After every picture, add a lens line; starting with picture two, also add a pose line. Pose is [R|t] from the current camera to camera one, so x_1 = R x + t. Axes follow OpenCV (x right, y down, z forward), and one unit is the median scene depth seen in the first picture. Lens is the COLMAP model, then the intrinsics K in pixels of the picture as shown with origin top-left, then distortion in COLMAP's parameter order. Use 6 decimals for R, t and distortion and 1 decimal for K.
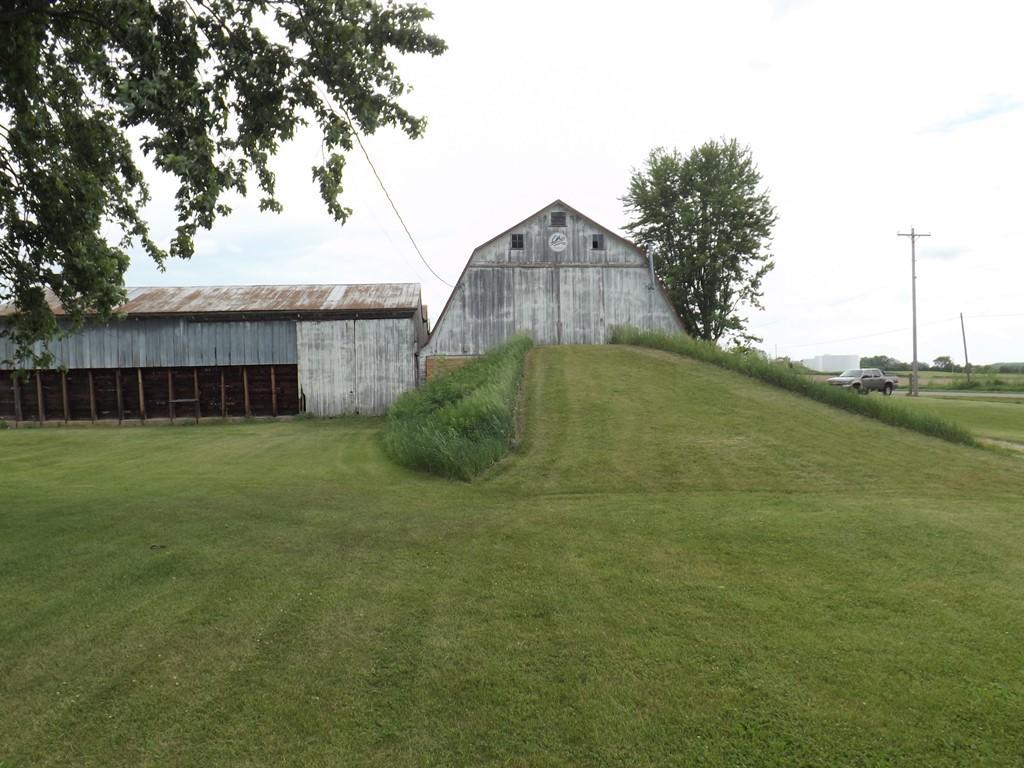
lens RADIAL K [[741.6, 0, 512.0], [0, 741.6, 384.0], [0, 0, 1]] dist [-0.043896, 0.000254]
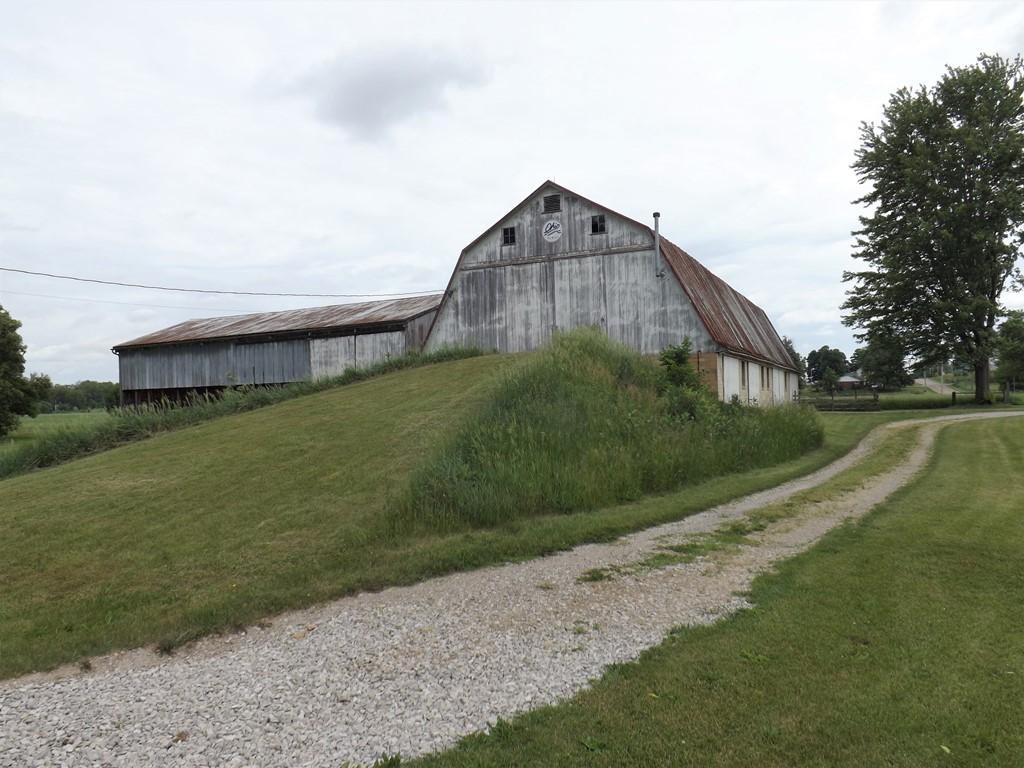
lens RADIAL K [[741.6, 0, 512.0], [0, 741.6, 384.0], [0, 0, 1]] dist [-0.043896, 0.000254]
pose [[0.851434, -0.015701, -0.524227, 0.465109], [0.010270, 0.999859, -0.013267, -0.006209], [0.524362, 0.005912, 0.851475, 0.258814]]
